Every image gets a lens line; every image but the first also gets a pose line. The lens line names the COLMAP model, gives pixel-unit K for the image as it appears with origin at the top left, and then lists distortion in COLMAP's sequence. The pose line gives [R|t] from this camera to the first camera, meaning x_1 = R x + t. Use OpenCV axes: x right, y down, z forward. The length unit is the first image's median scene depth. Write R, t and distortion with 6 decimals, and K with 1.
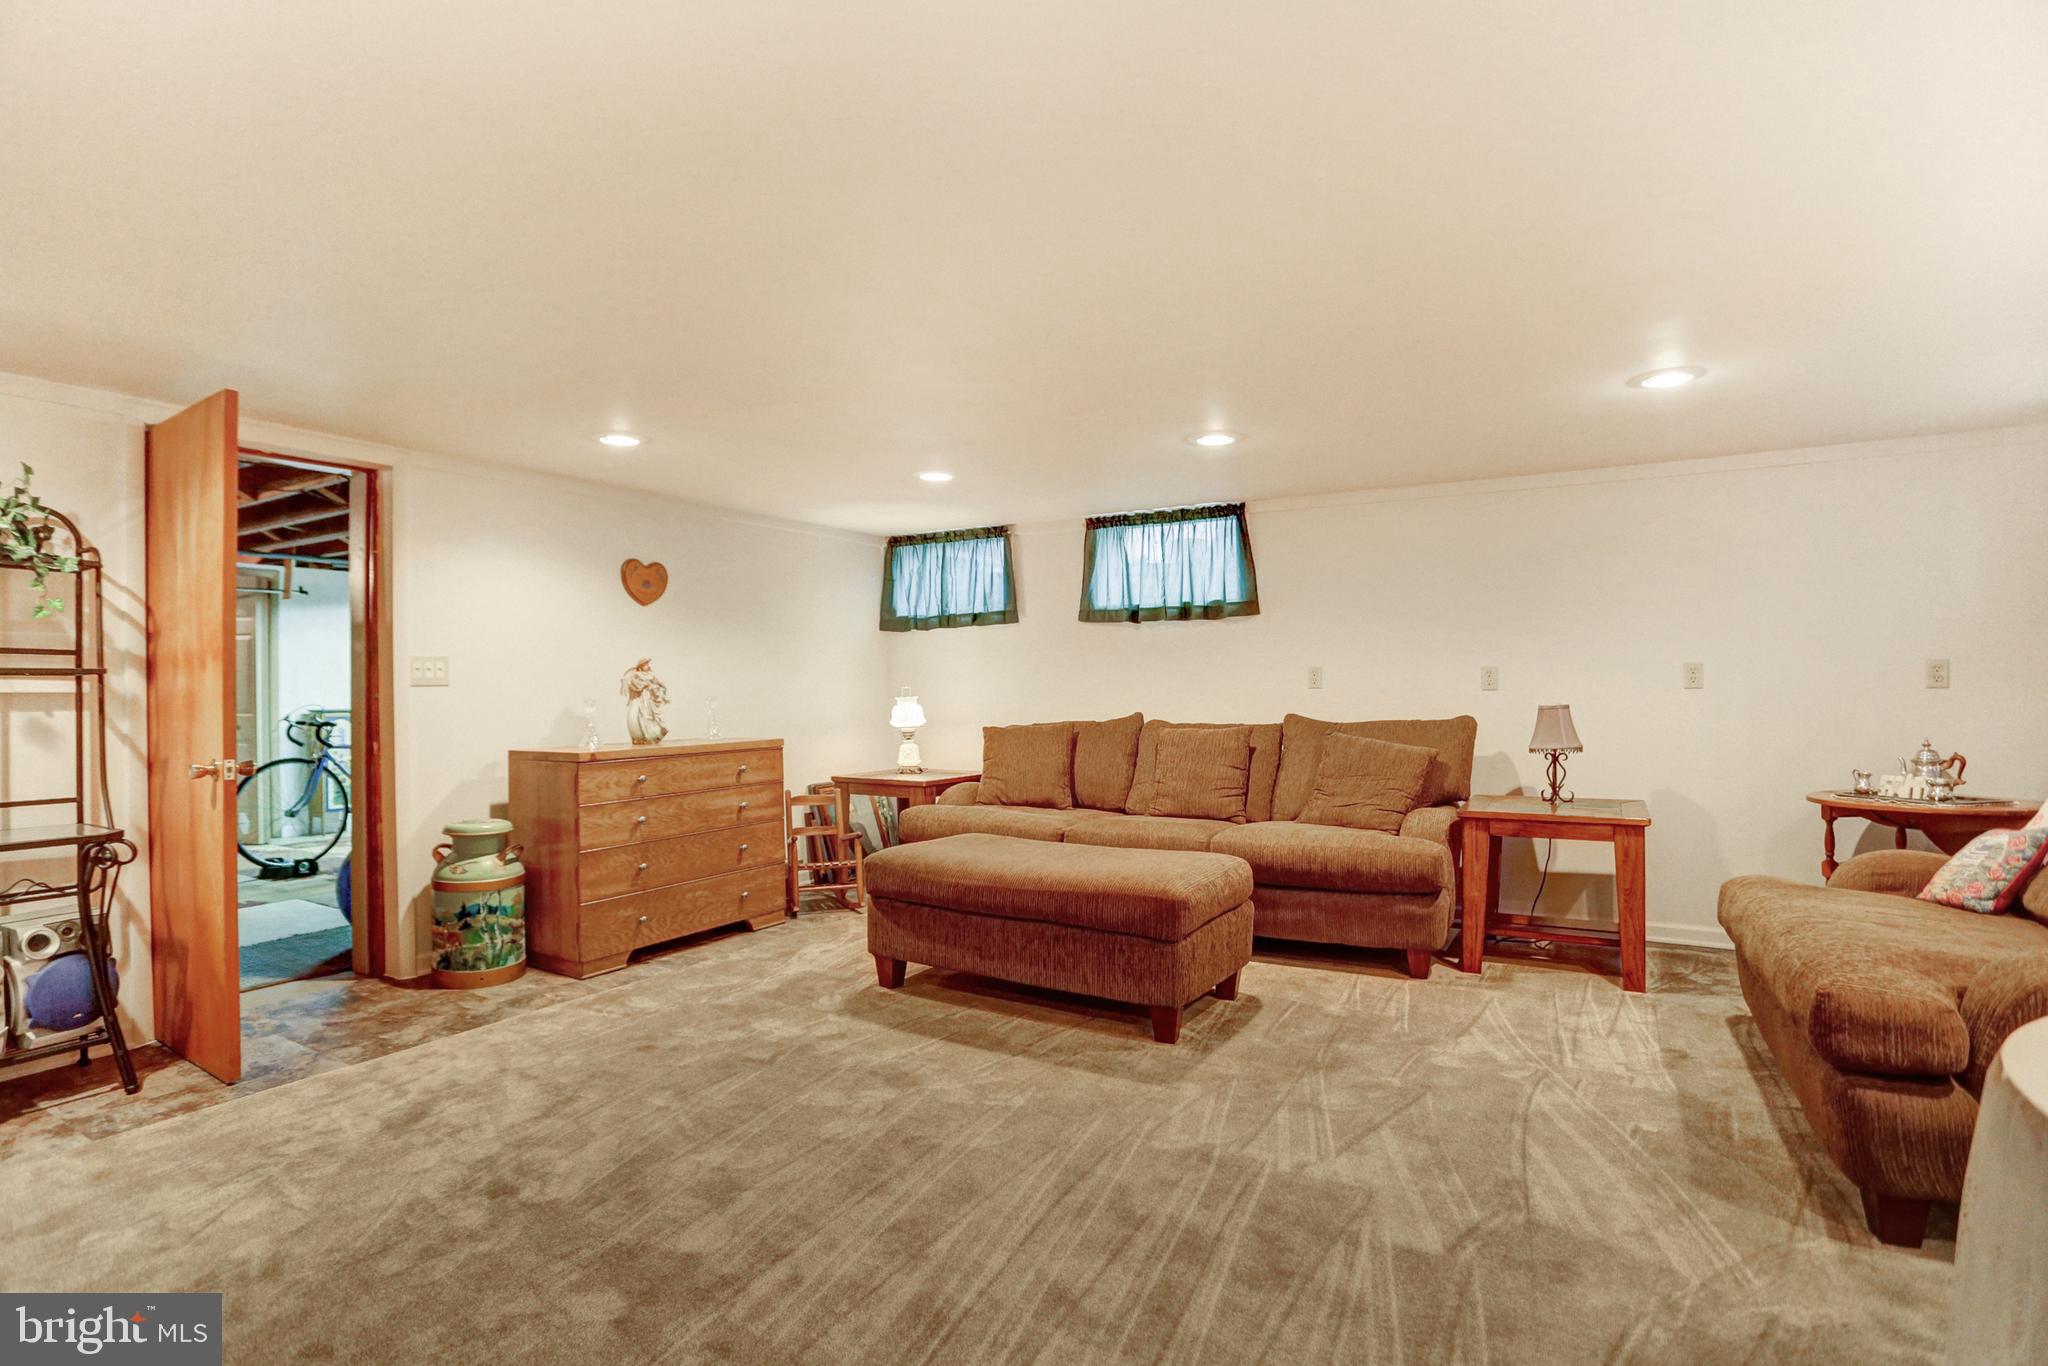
lens RADIAL K [[996.6, 0, 1017.8], [0, 996.6, 682.2], [0, 0, 1]] dist [-0.033020, 0.002624]
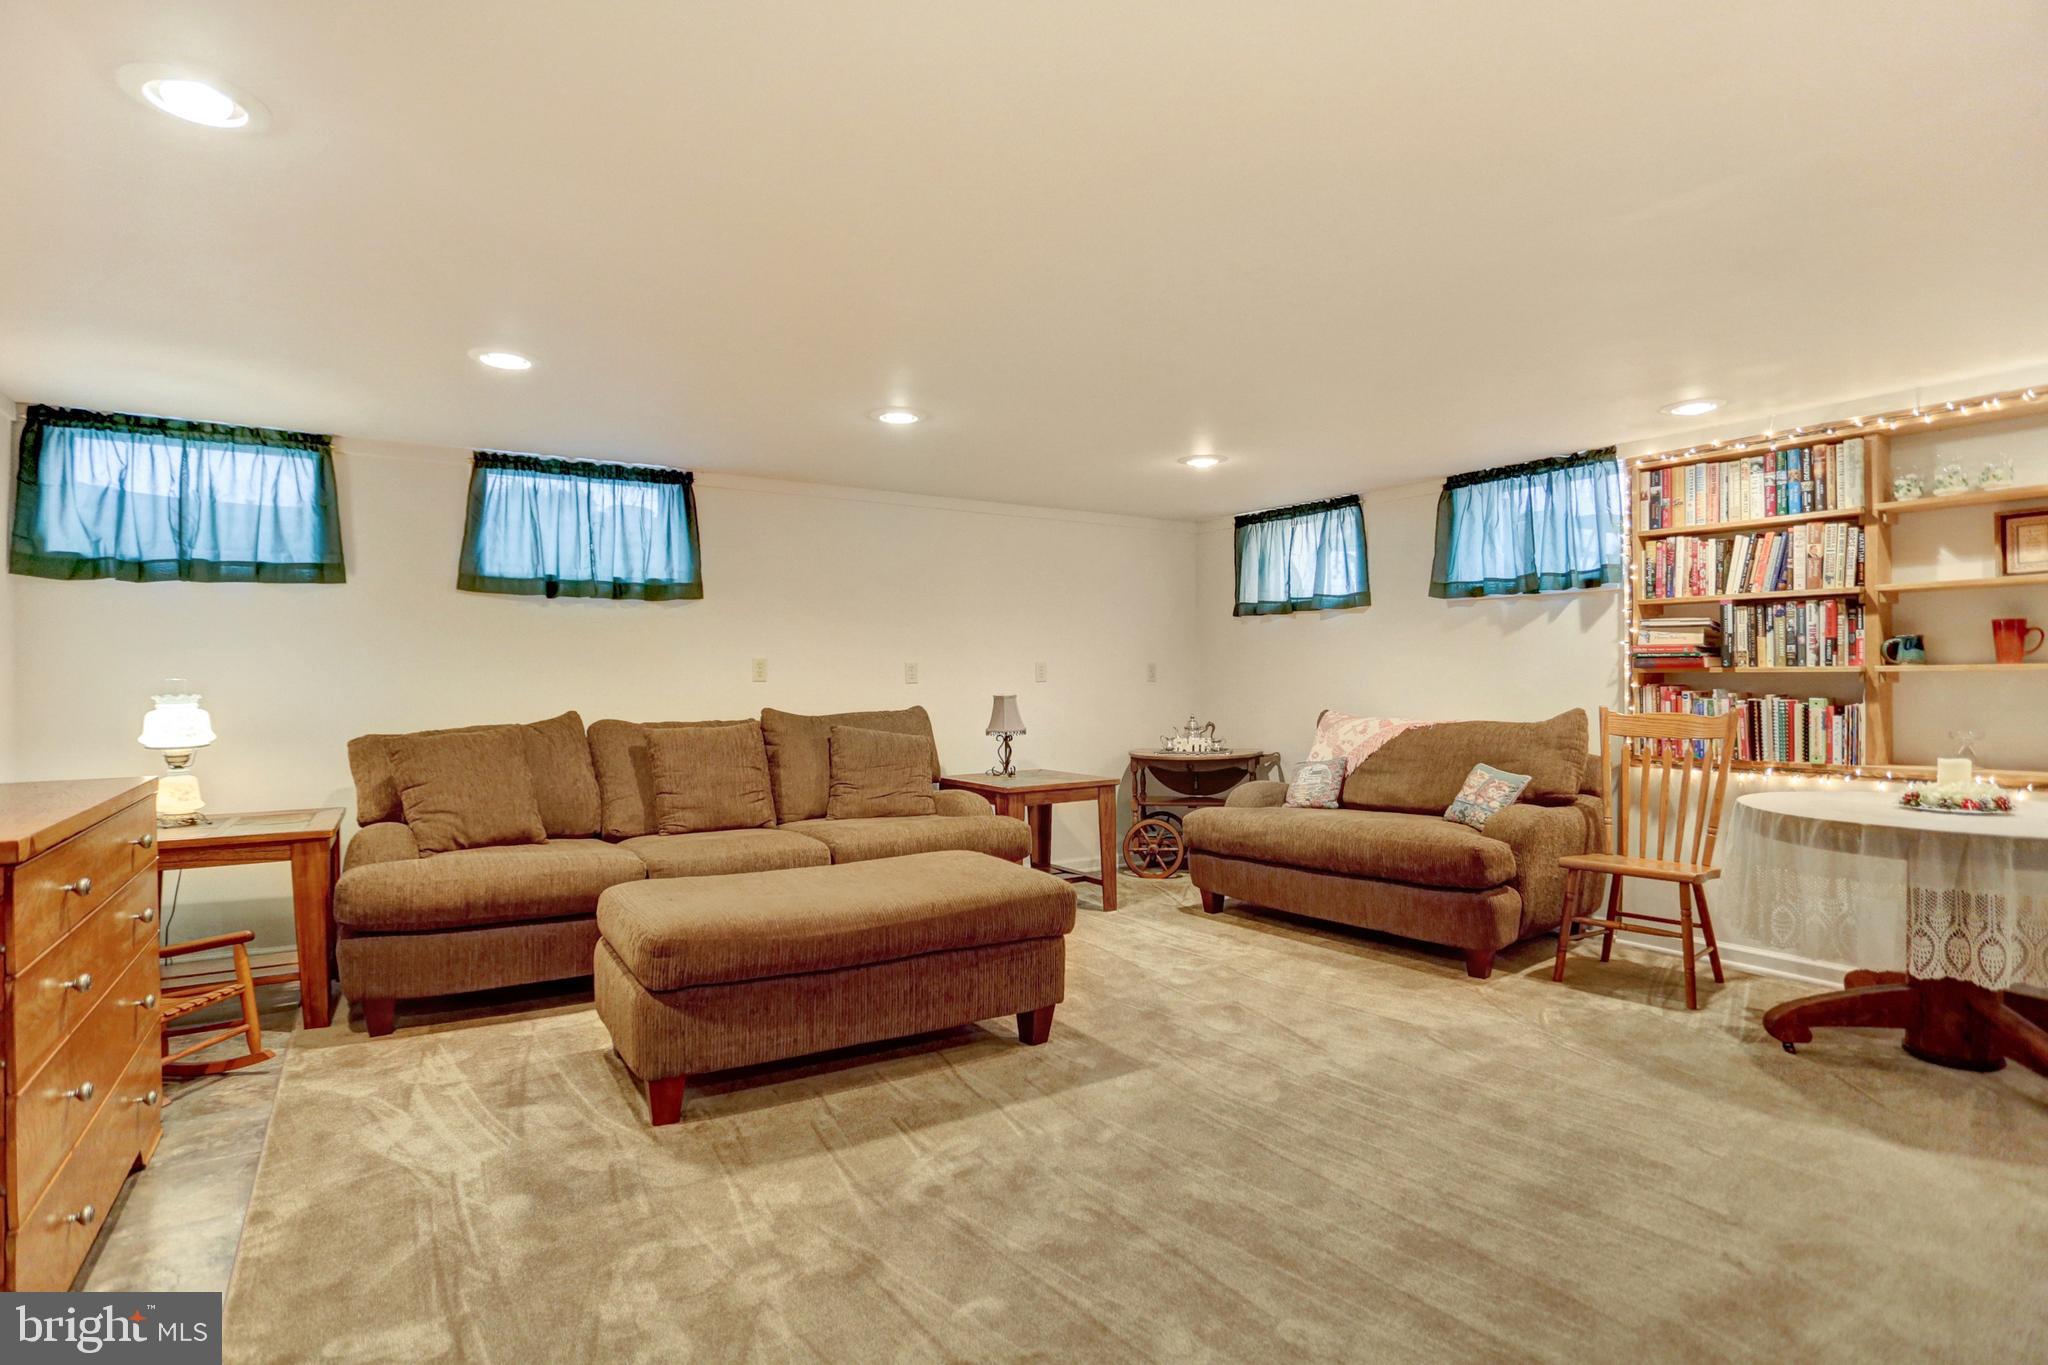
lens RADIAL K [[996.6, 0, 1013.5], [0, 996.6, 673.3], [0, 0, 1]] dist [-0.033020, 0.002624]
pose [[0.465484, 0.012372, 0.884970, -0.572528], [-0.000366, 0.999905, -0.013787, 0.014749], [-0.885056, 0.006094, 0.465444, 0.456886]]
